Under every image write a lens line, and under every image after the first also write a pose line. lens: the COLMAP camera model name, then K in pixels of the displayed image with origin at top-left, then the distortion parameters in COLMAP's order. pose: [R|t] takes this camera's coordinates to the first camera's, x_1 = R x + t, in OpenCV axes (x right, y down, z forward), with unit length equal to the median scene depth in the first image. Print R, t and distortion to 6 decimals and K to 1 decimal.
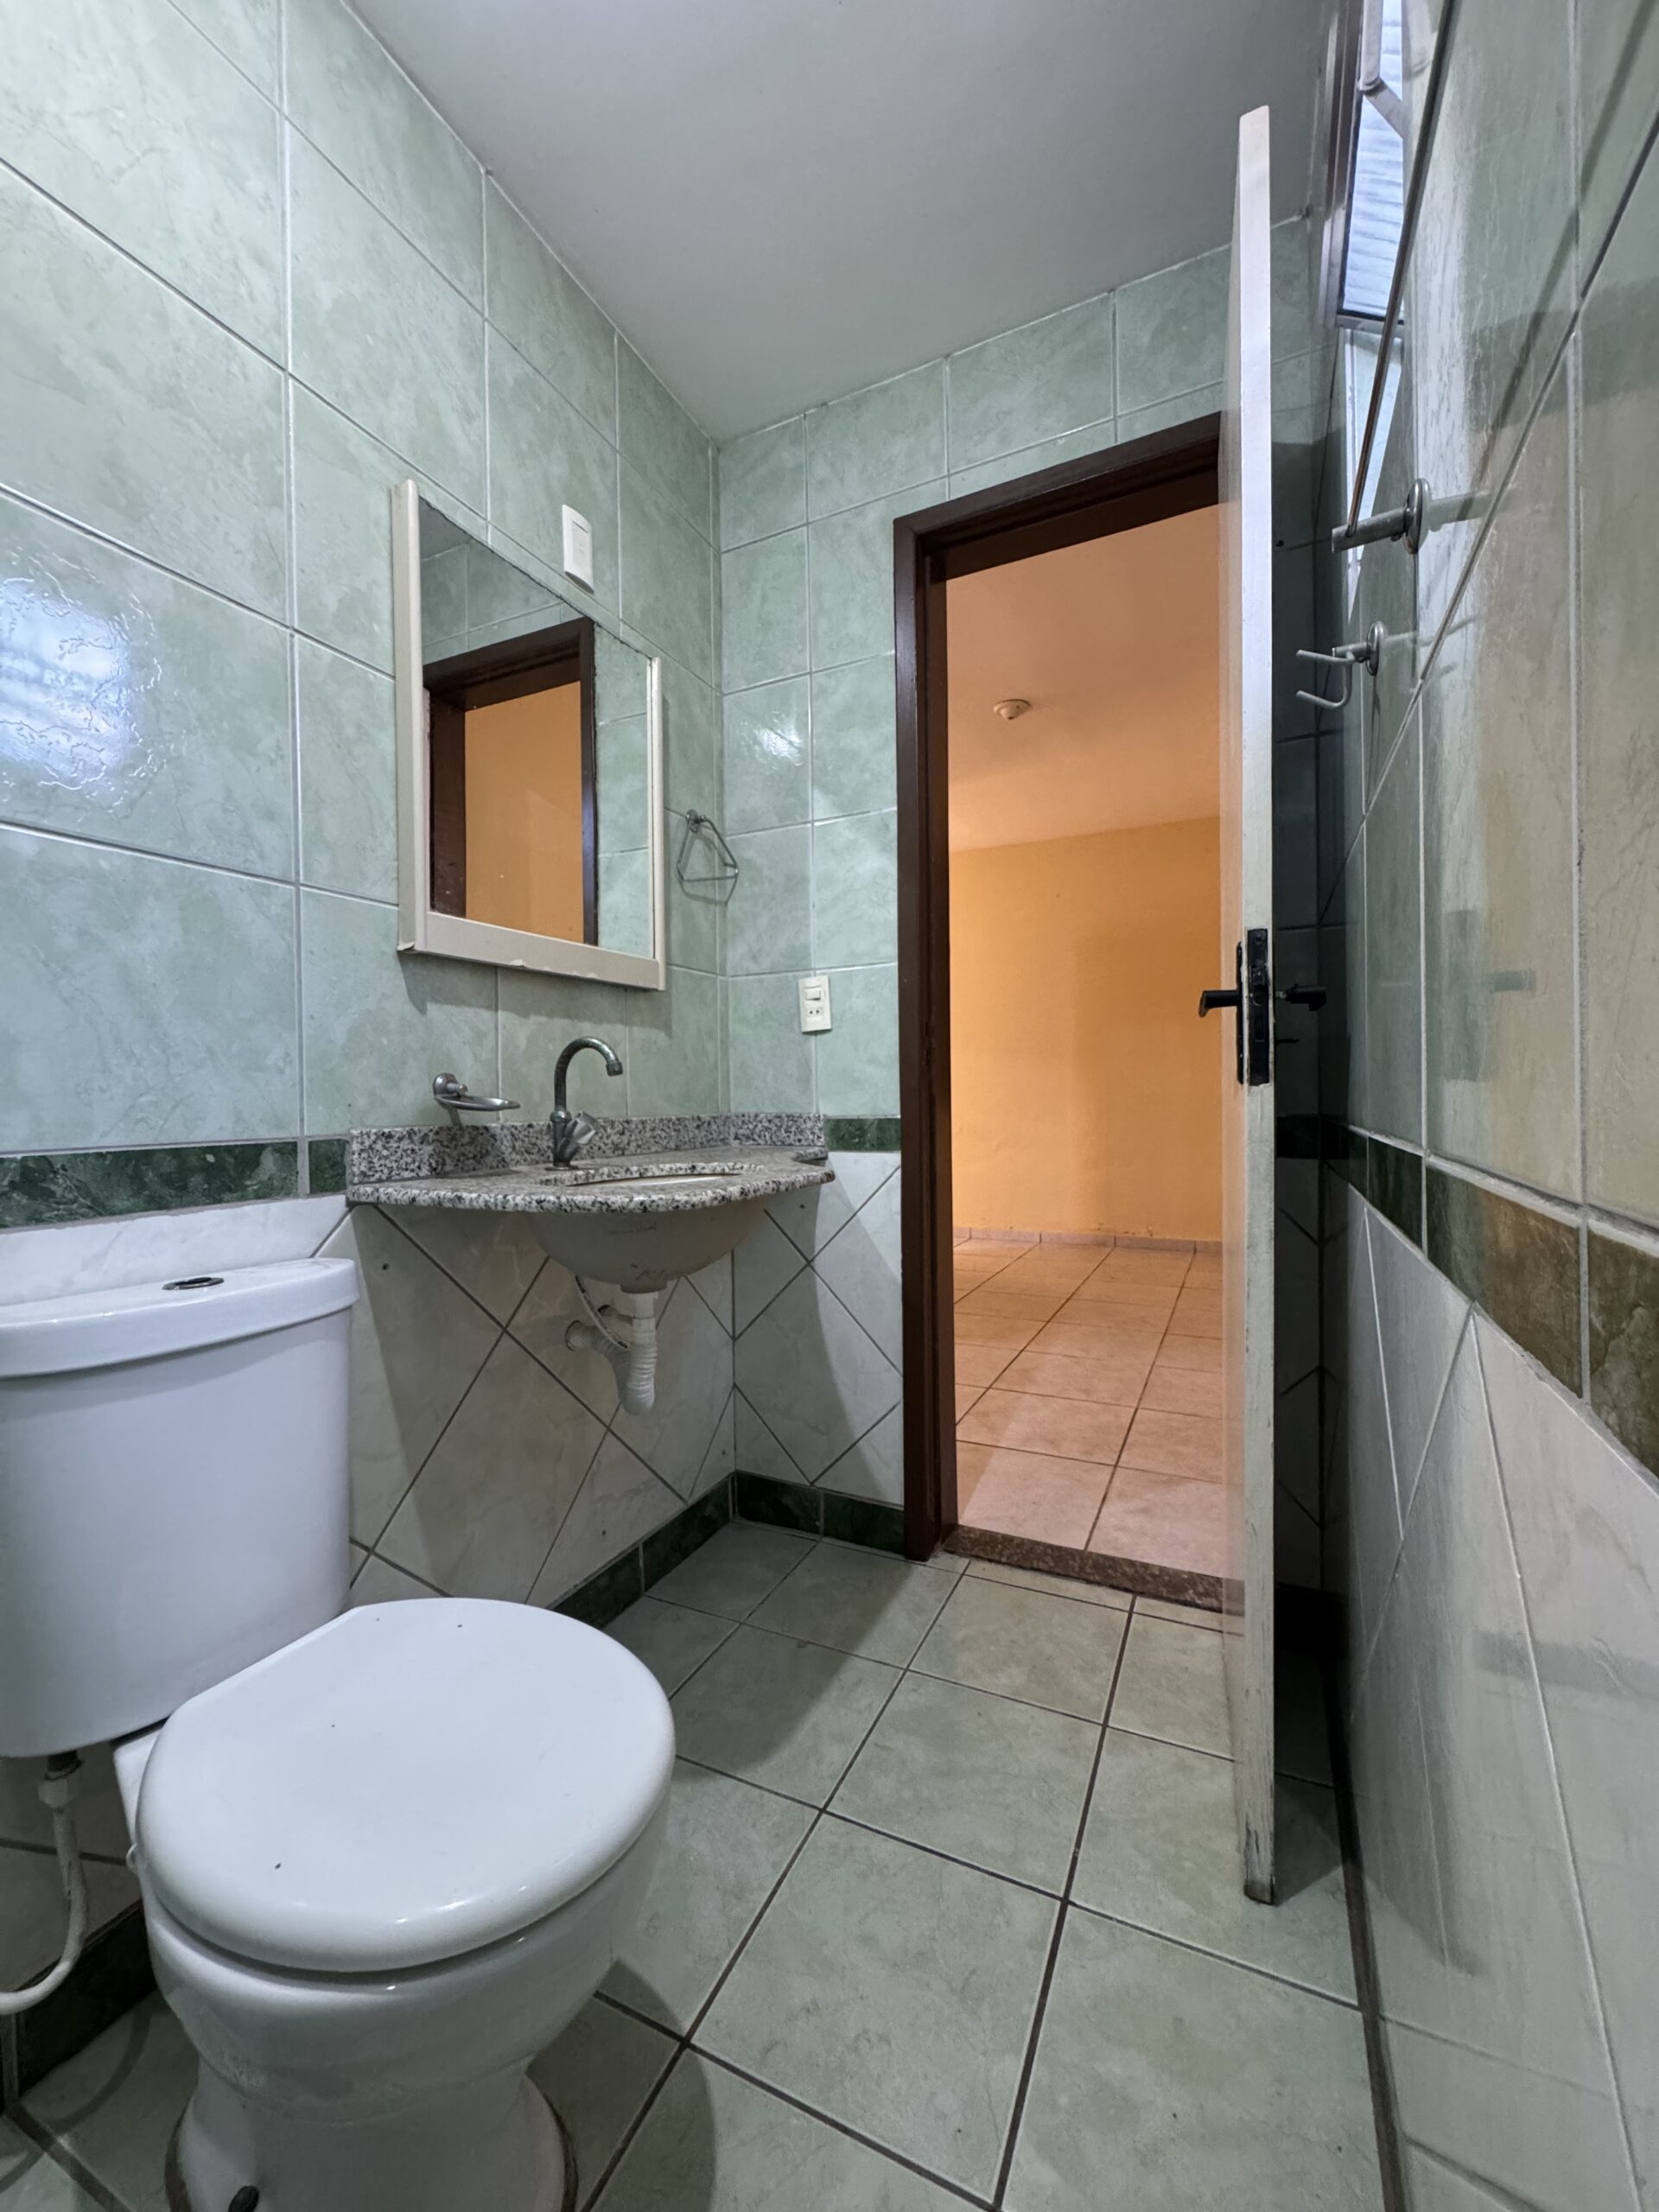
lens RADIAL K [[881.9, 0, 831.1], [0, 881.9, 1099.8], [0, 0, 1]] dist [-0.002512, 0.000965]
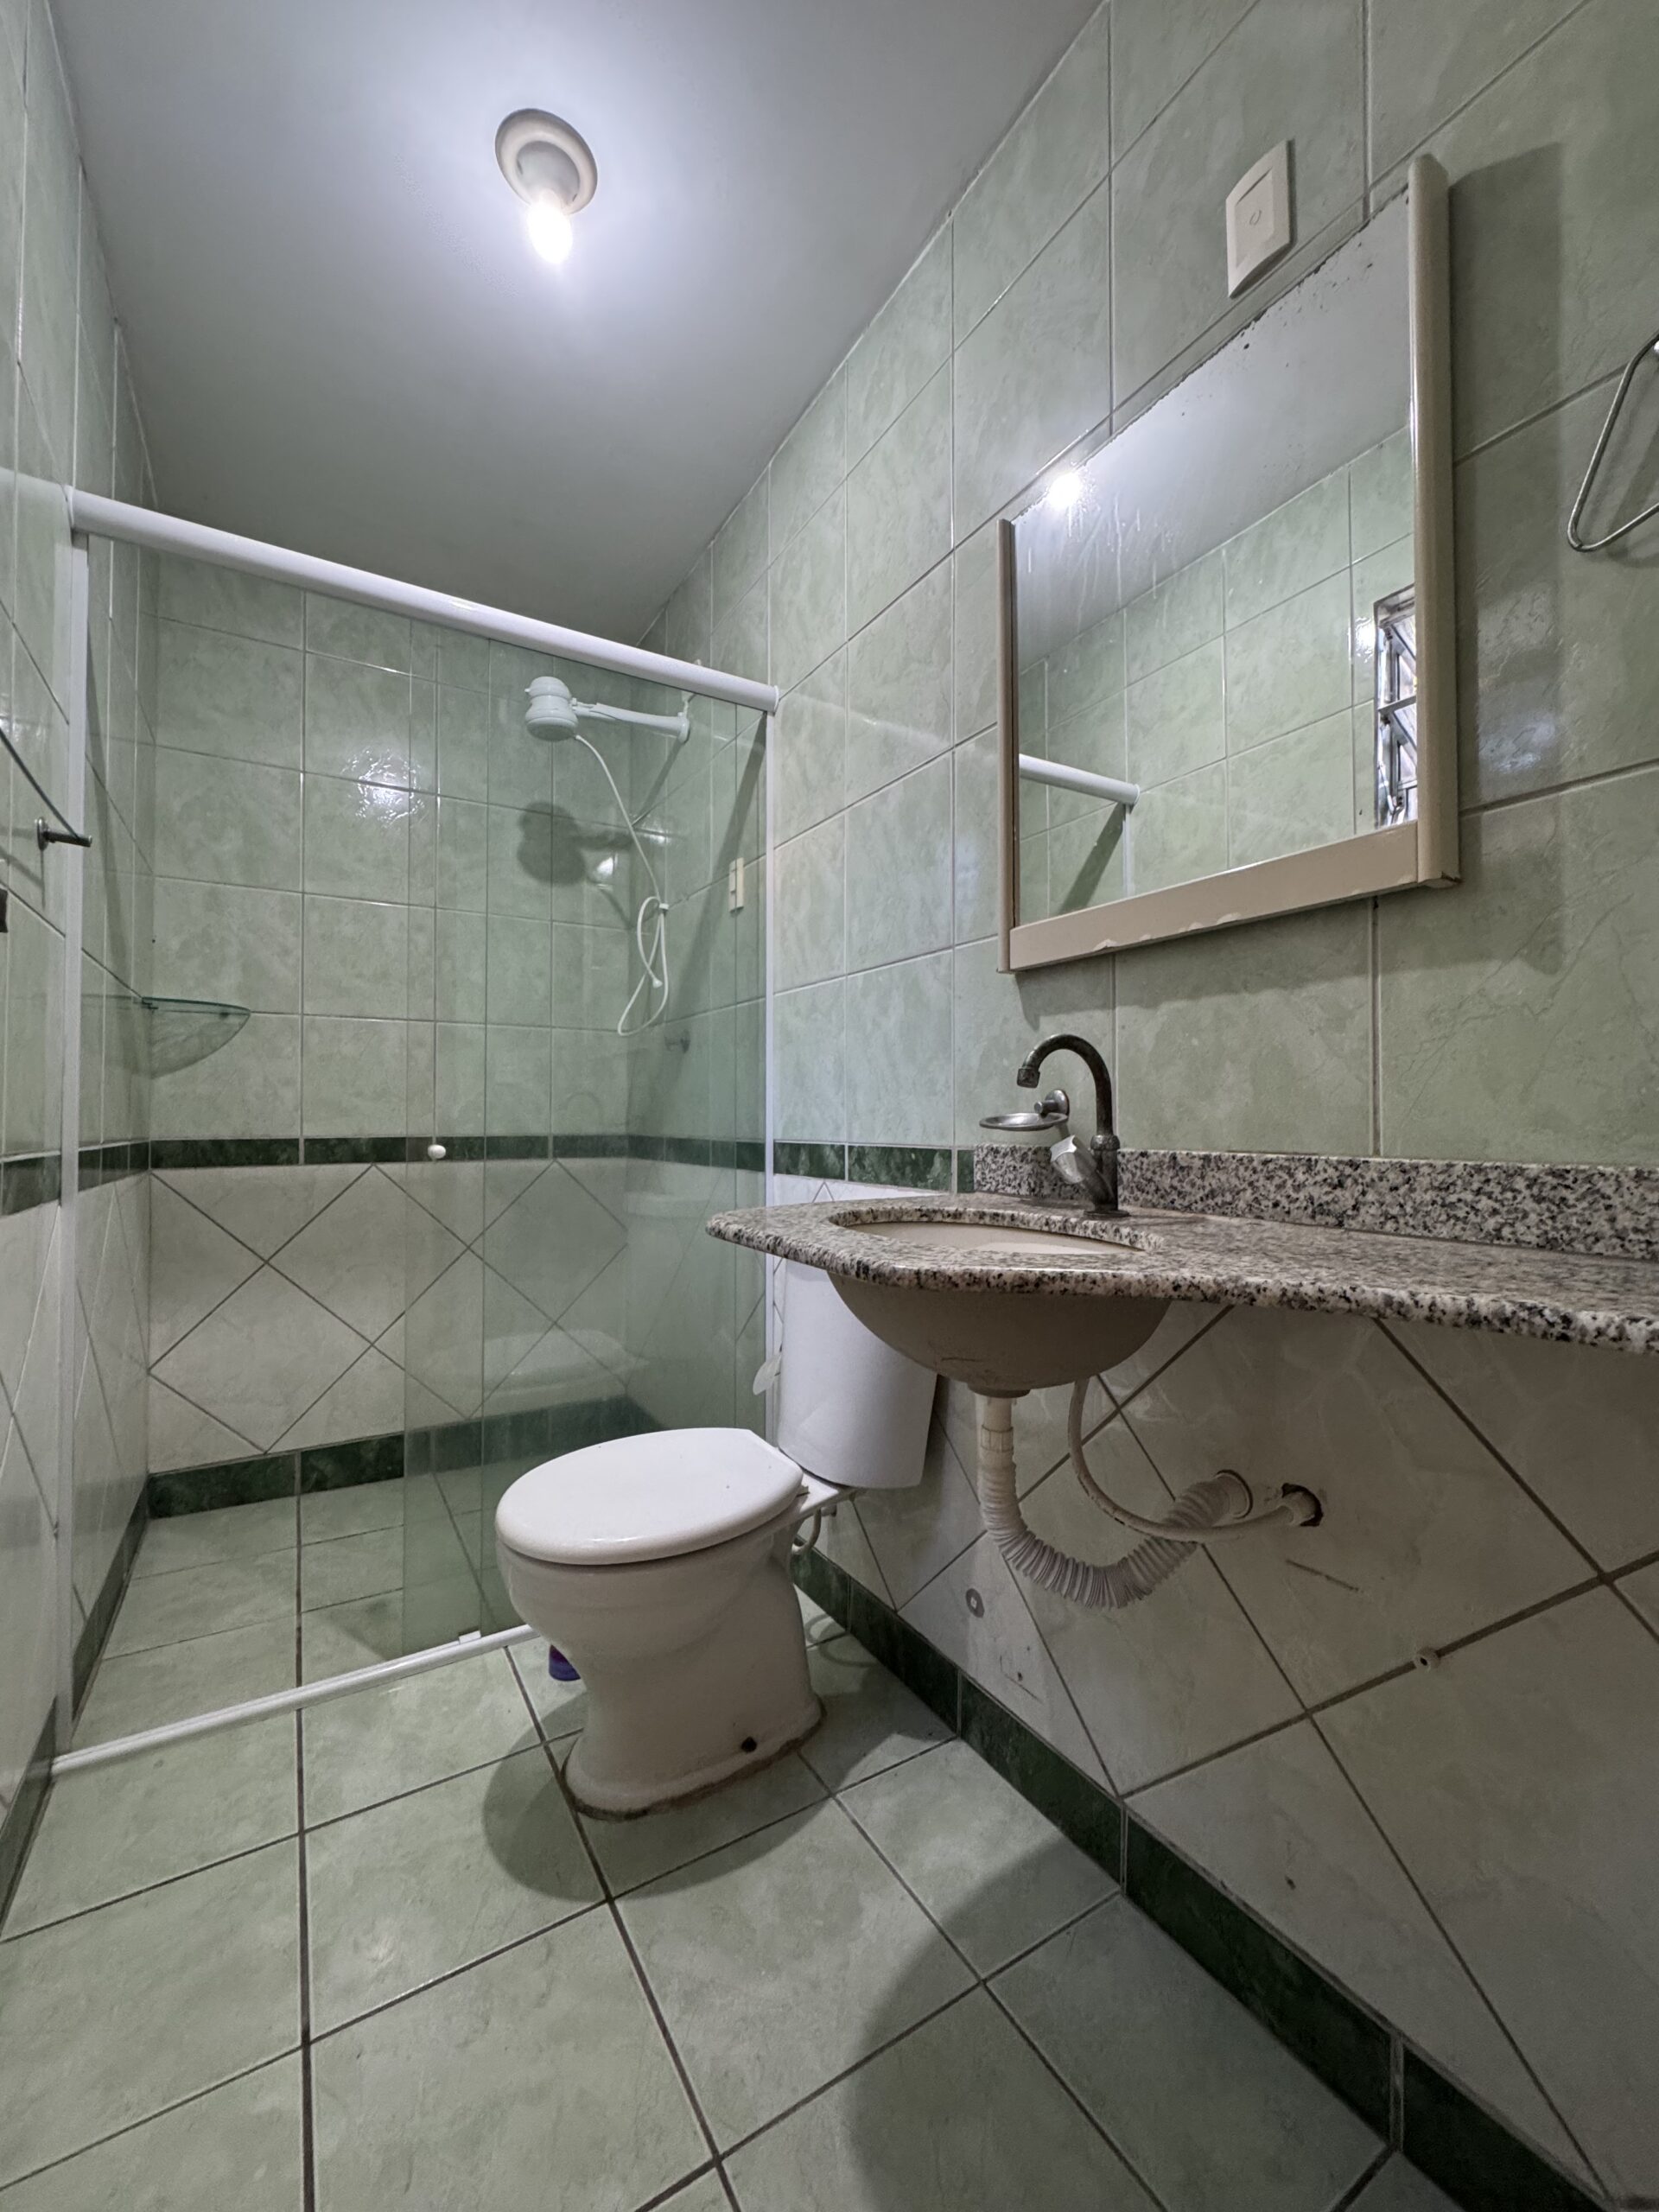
lens RADIAL K [[881.9, 0, 830.0], [0, 881.9, 1107.6], [0, 0, 1]] dist [-0.002512, 0.000965]
pose [[-0.543211, -0.001316, -0.839595, 0.512687], [-0.000752, 0.999999, -0.001081, -0.010527], [0.839596, 0.000044, -0.543211, 1.428682]]
